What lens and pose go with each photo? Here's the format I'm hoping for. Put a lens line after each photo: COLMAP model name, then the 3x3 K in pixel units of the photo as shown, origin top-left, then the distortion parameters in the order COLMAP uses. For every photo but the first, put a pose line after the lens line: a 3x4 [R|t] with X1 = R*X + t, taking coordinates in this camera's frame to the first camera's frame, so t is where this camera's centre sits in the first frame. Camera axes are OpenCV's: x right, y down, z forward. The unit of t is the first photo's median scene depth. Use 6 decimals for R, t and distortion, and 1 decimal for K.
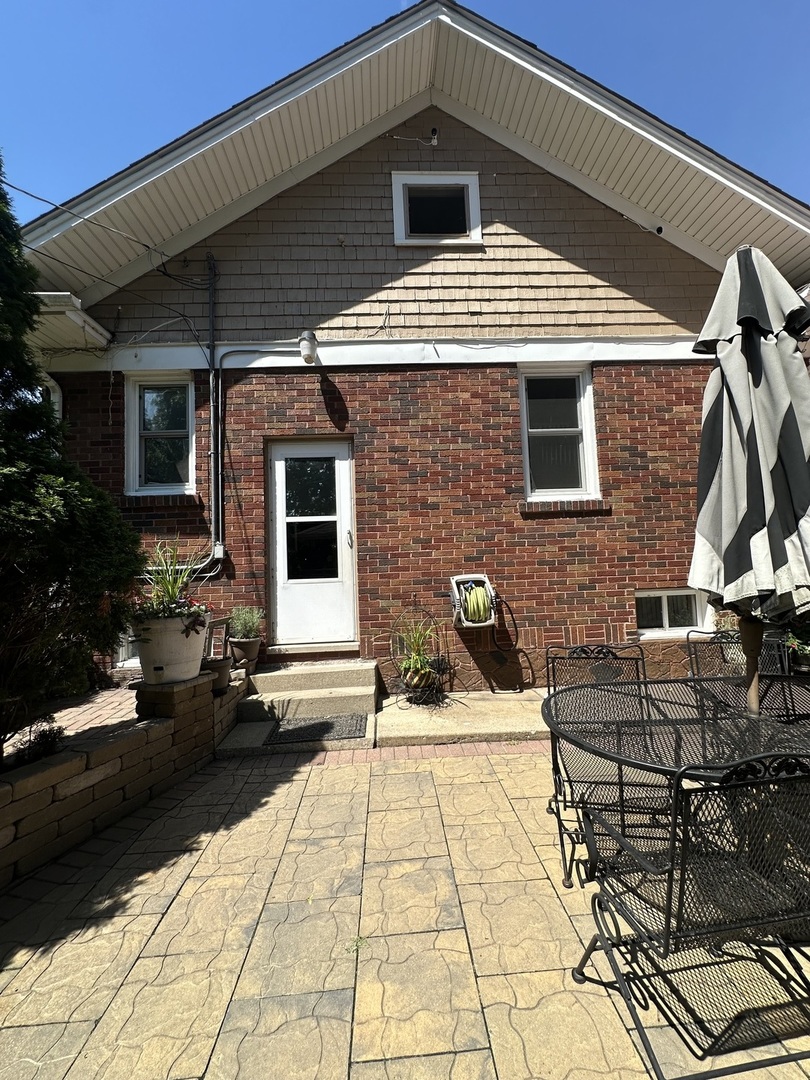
lens RADIAL K [[433.3, 0, 405.0], [0, 433.3, 540.0], [0, 0, 1]] dist [-0.004122, 0.000230]
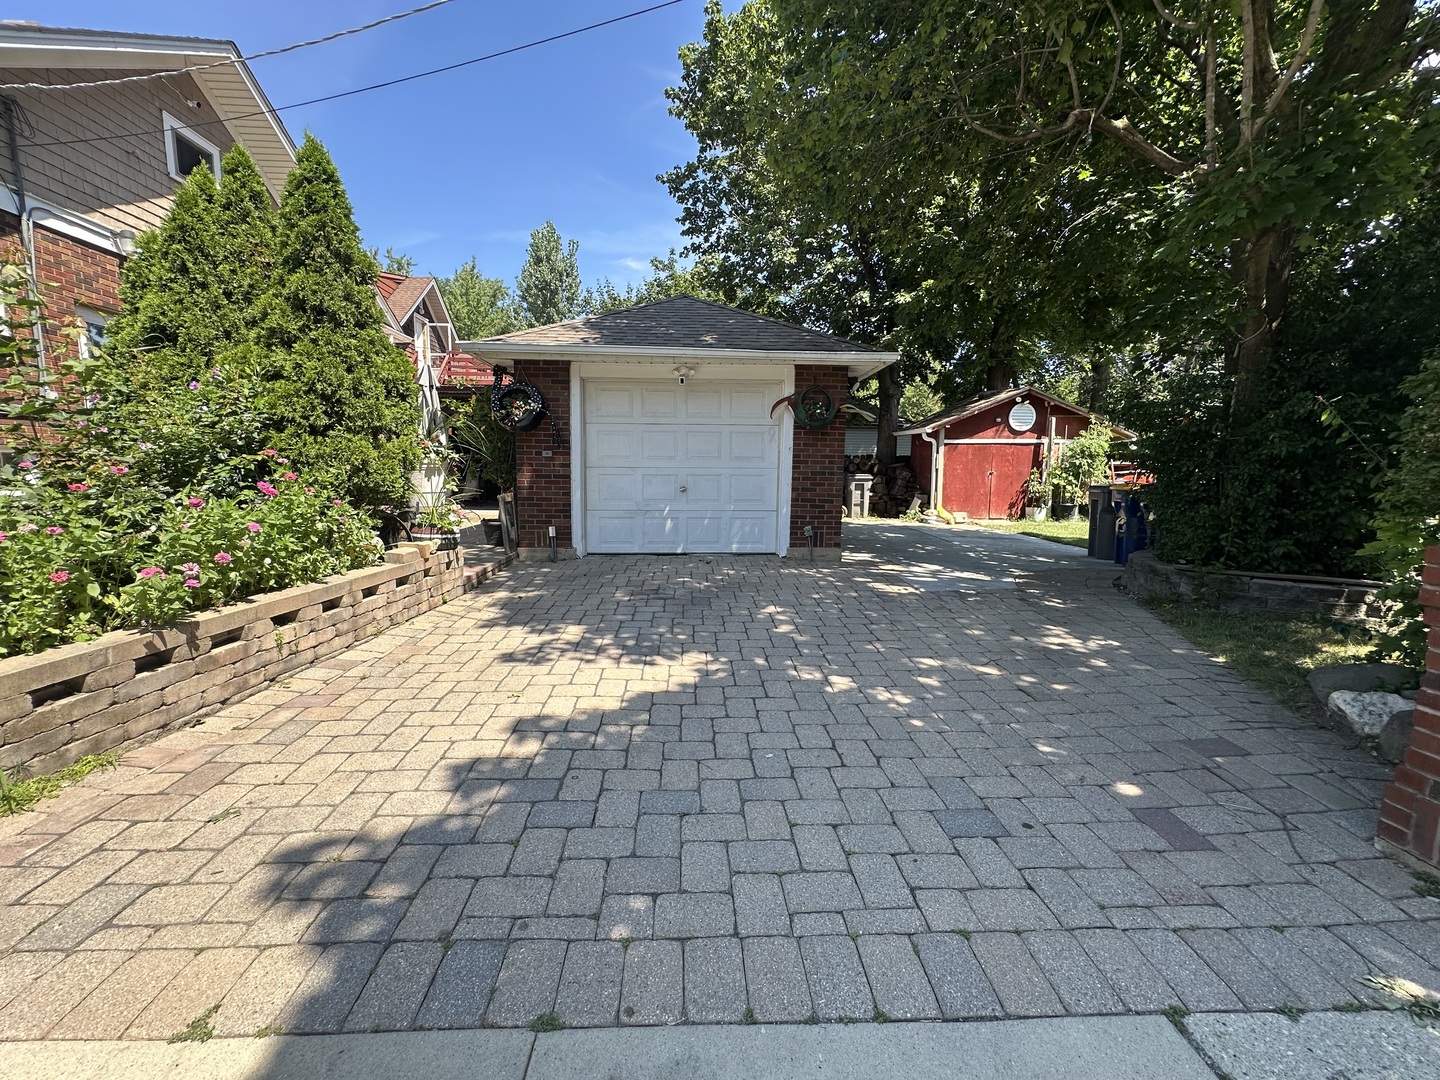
lens RADIAL K [[577.7, 0, 720.0], [0, 577.7, 540.0], [0, 0, 1]] dist [-0.004122, 0.000230]
pose [[-0.004568, -0.074766, 0.997191, -1.863743], [-0.078724, 0.994133, 0.074177, 0.143295], [-0.996886, -0.078164, -0.010427, -0.719930]]
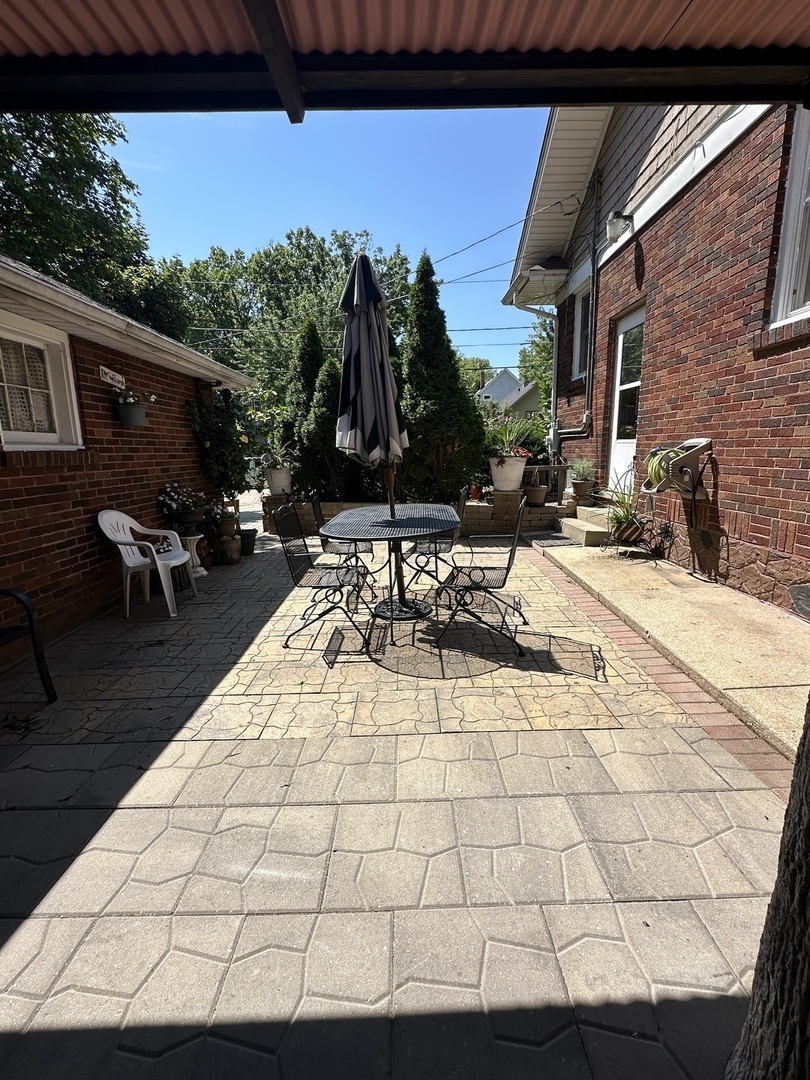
lens RADIAL K [[469.7, 0, 405.0], [0, 469.7, 540.0], [0, 0, 1]] dist [0.000170, -0.000009]
pose [[-0.052278, 0.234228, -0.970775, 1.116443], [0.088241, 0.969385, 0.229141, 0.010637], [0.994726, -0.073683, -0.071346, 0.465929]]
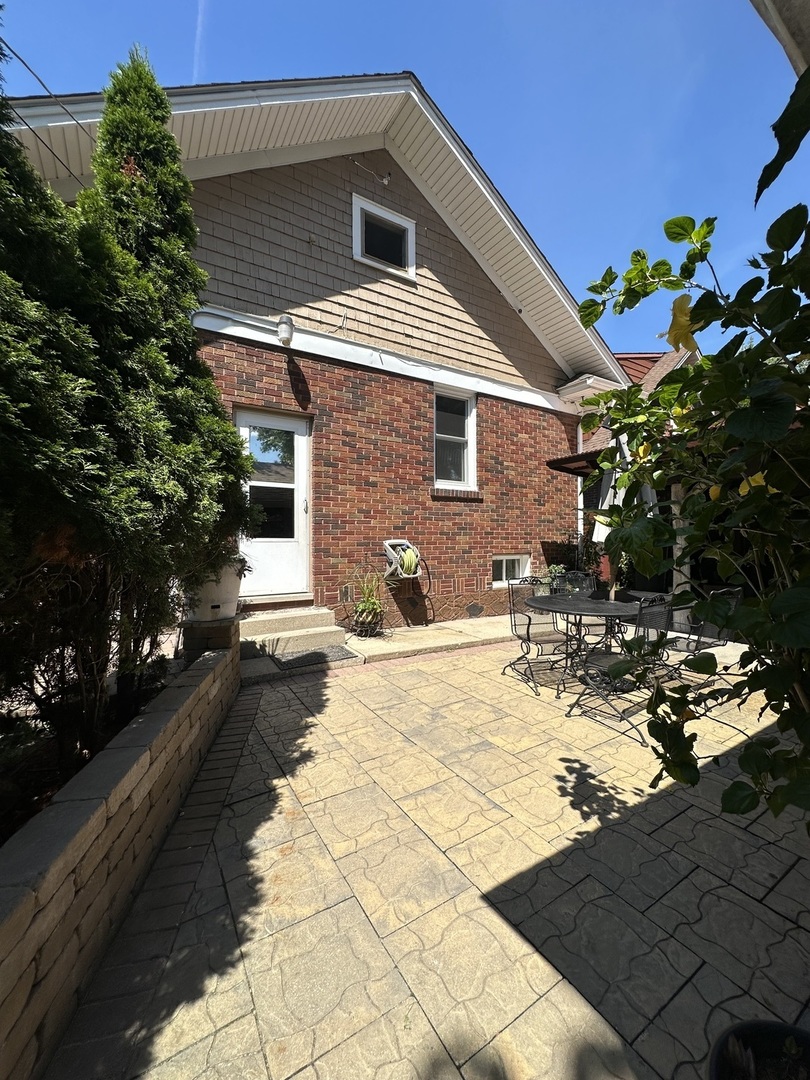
lens RADIAL K [[433.3, 0, 405.0], [0, 433.3, 540.0], [0, 0, 1]] dist [-0.004122, 0.000230]
pose [[0.872482, 0.038115, 0.487158, -0.455625], [-0.062344, 0.997489, 0.033612, 0.034578], [-0.484653, -0.059698, 0.872667, -0.146011]]
